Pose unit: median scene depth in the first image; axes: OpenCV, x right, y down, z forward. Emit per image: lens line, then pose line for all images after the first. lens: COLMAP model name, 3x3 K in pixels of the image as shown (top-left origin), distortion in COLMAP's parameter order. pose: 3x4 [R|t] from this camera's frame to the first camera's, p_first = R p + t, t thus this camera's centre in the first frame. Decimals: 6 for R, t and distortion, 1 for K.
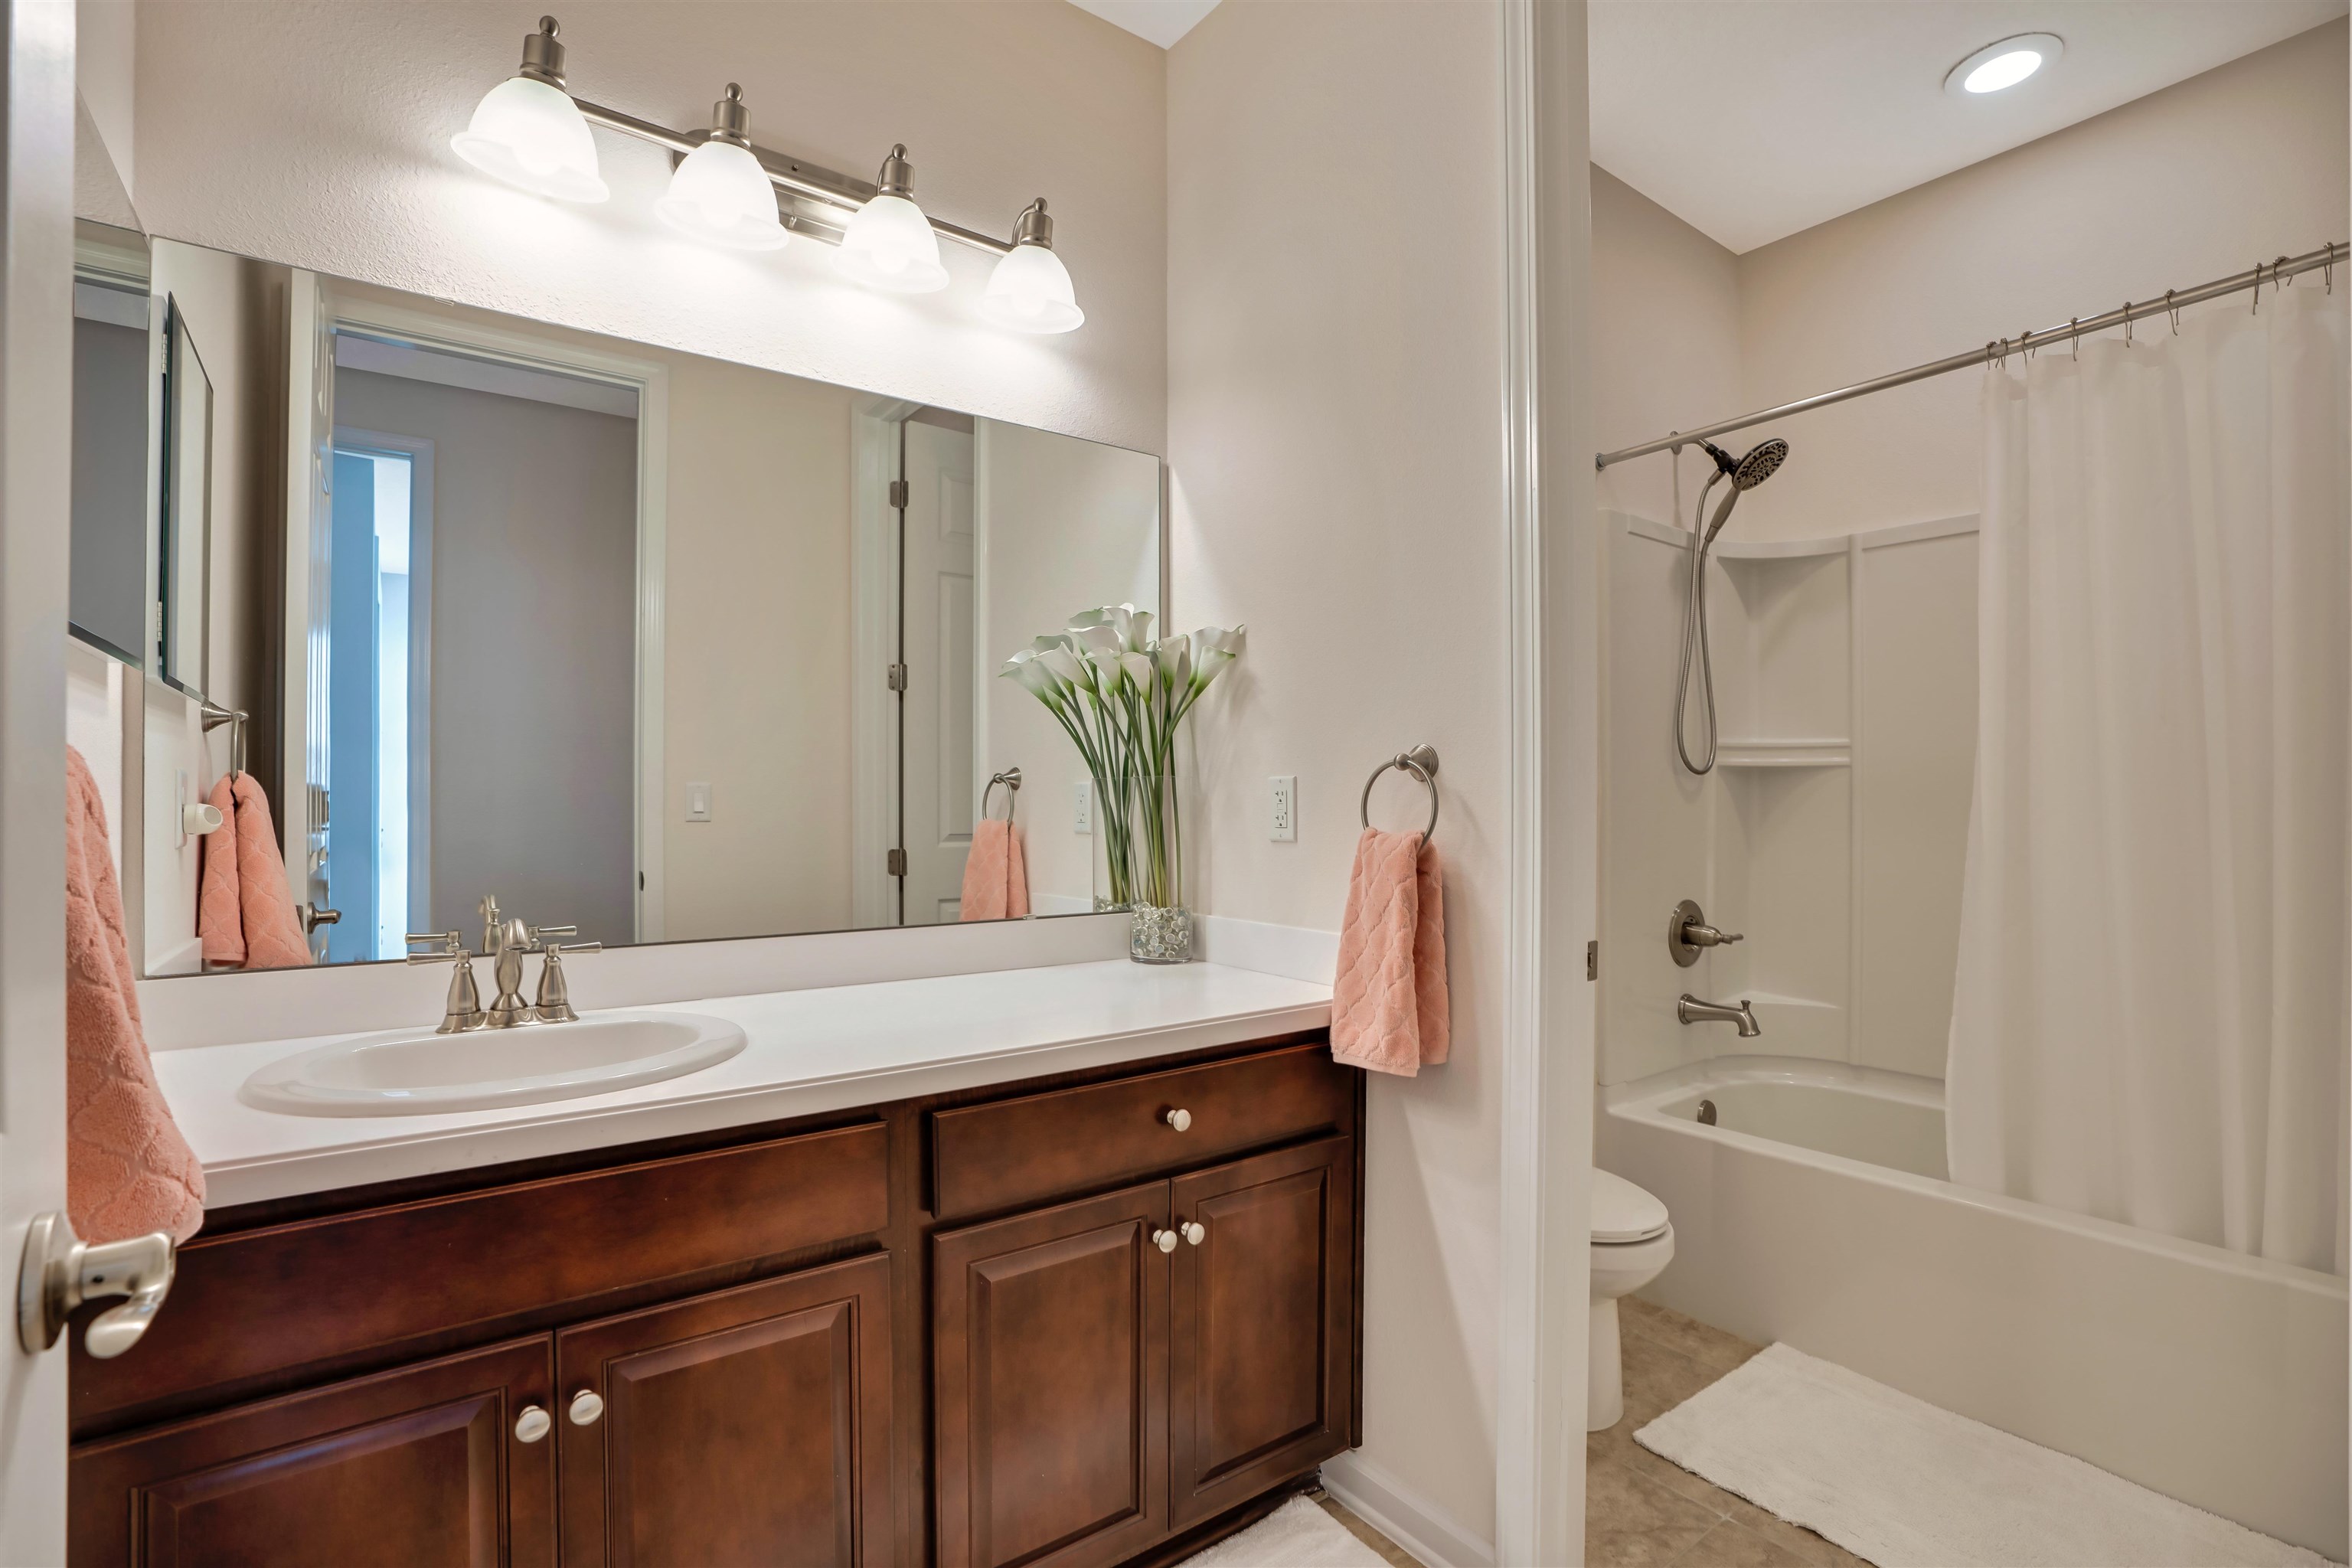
lens RADIAL K [[1086.4, 0, 1178.3], [0, 1086.4, 803.6], [0, 0, 1]] dist [-0.035688, -0.000360]
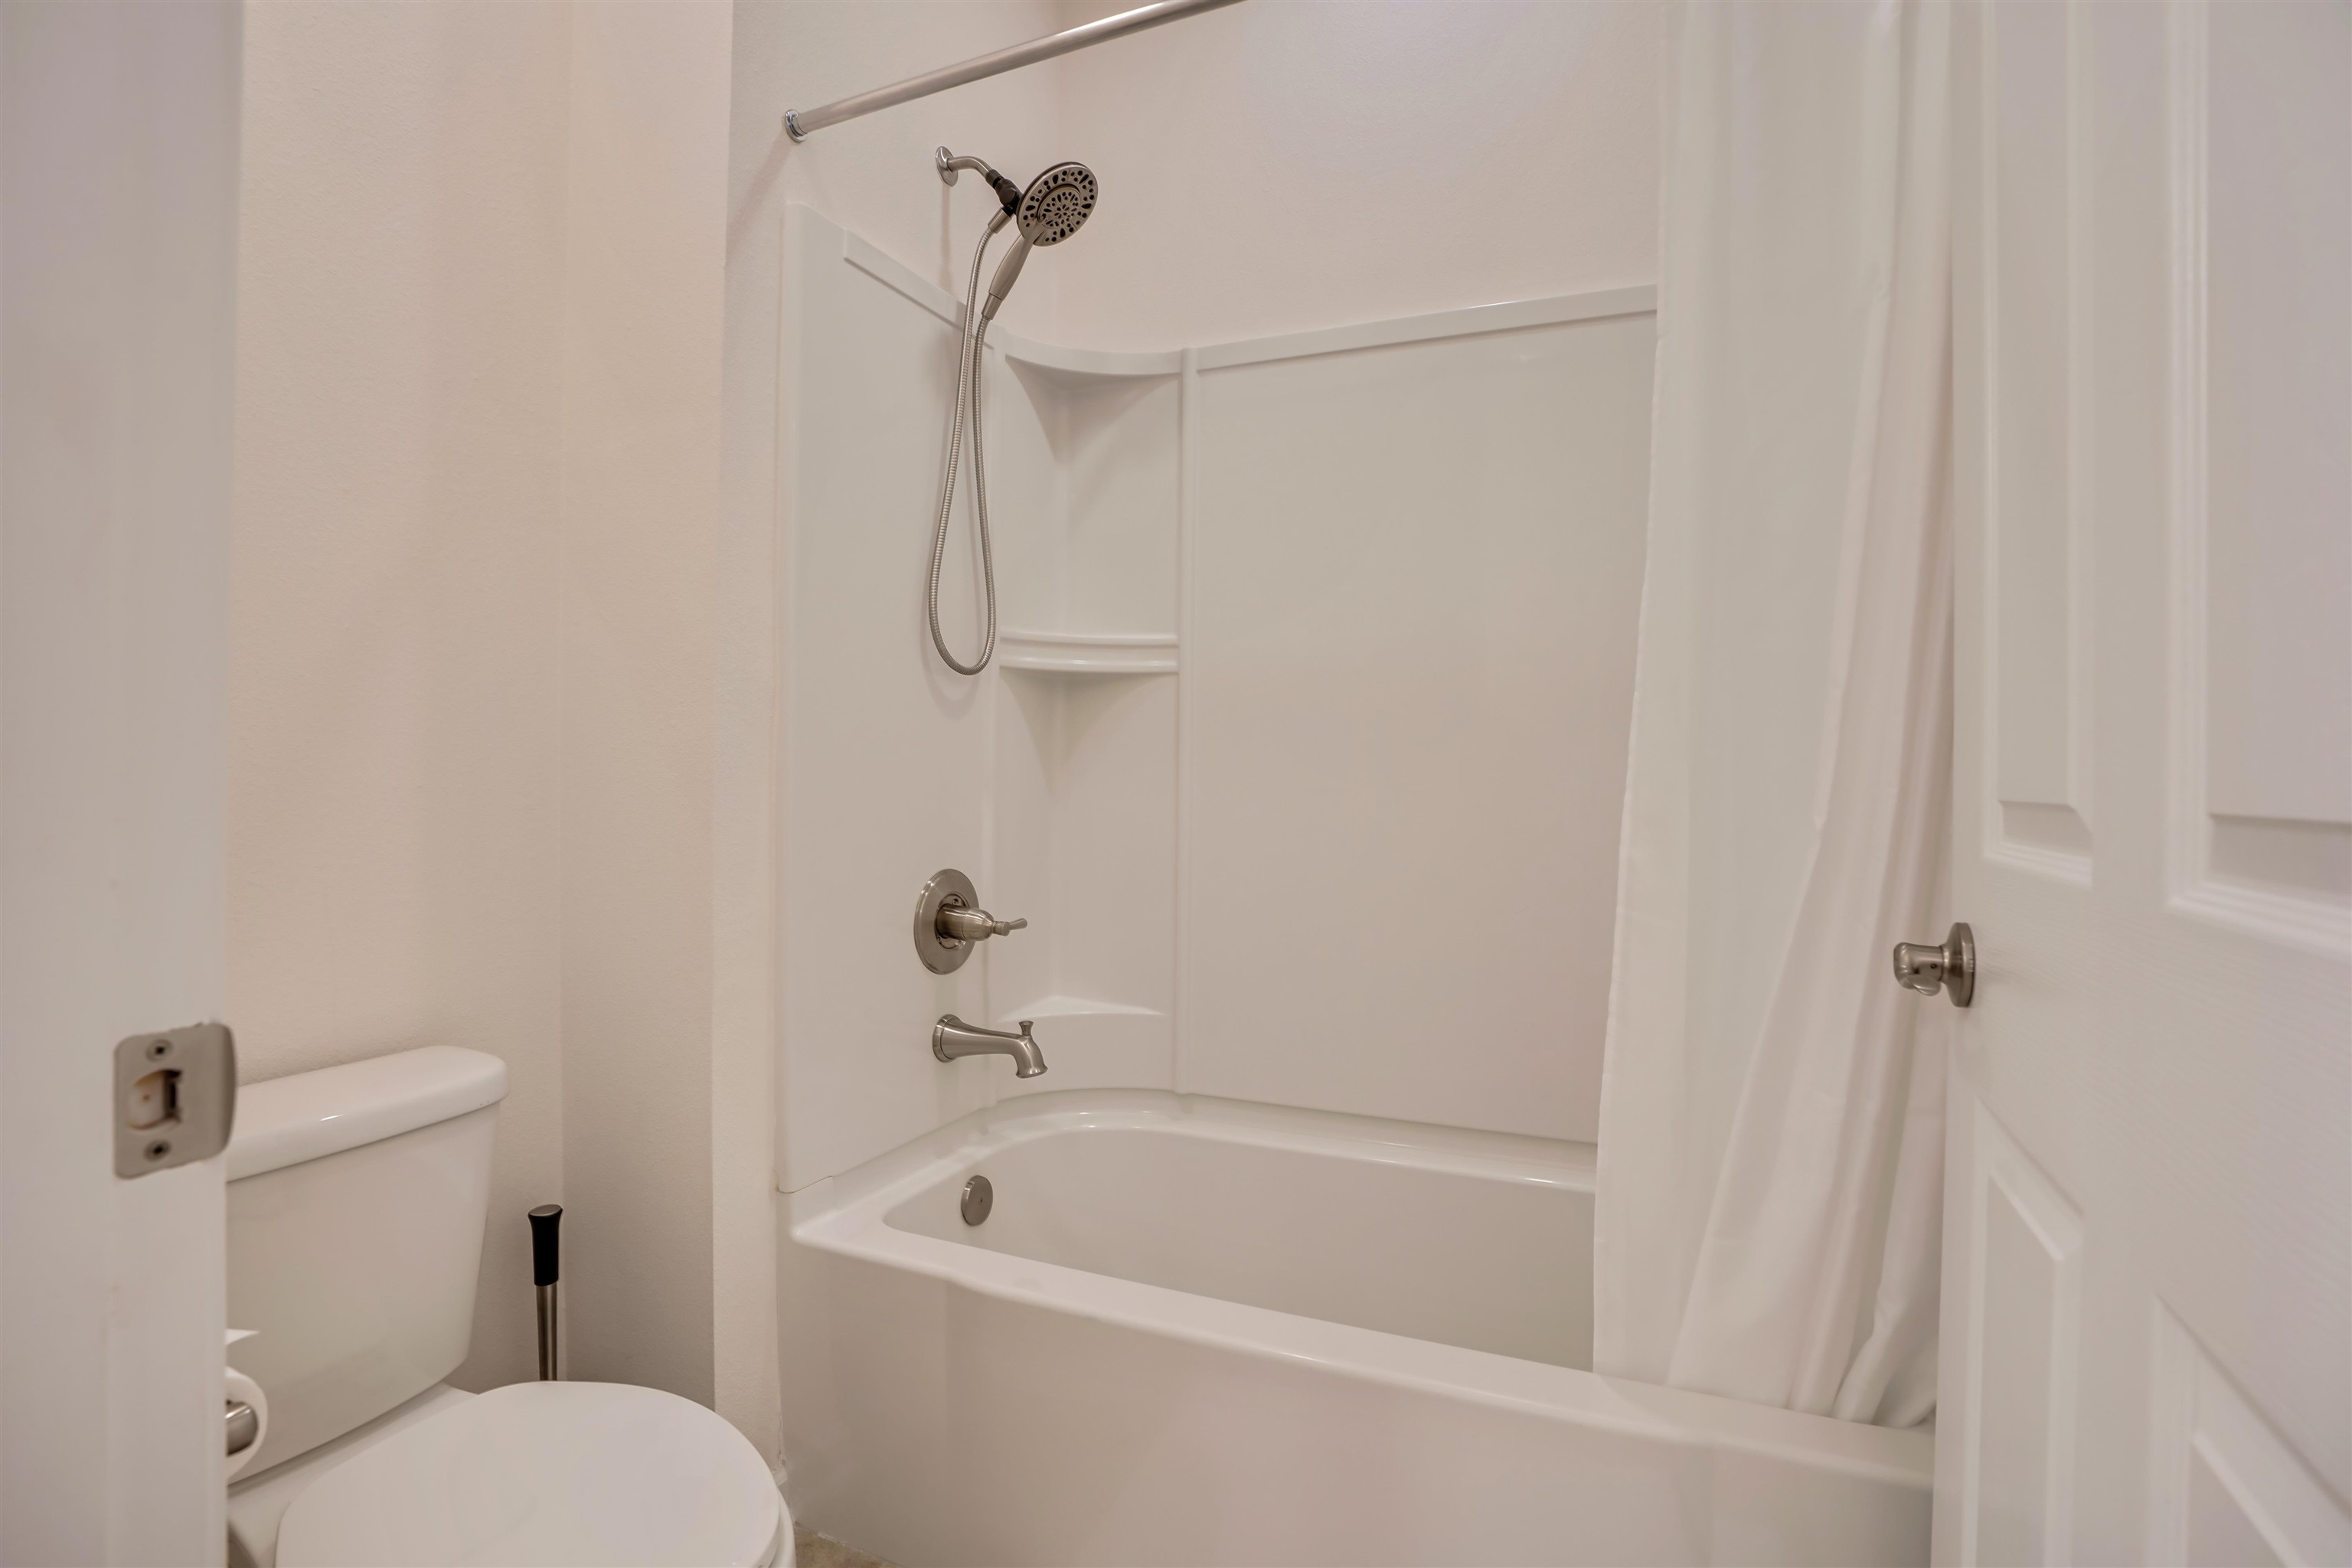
lens RADIAL K [[1086.4, 0, 1176.4], [0, 1086.4, 783.7], [0, 0, 1]] dist [-0.035688, -0.000360]
pose [[0.878930, 0.003583, 0.476937, 0.284467], [-0.009523, 0.999904, 0.010038, 0.030797], [-0.476855, -0.013365, 0.878880, 0.368019]]
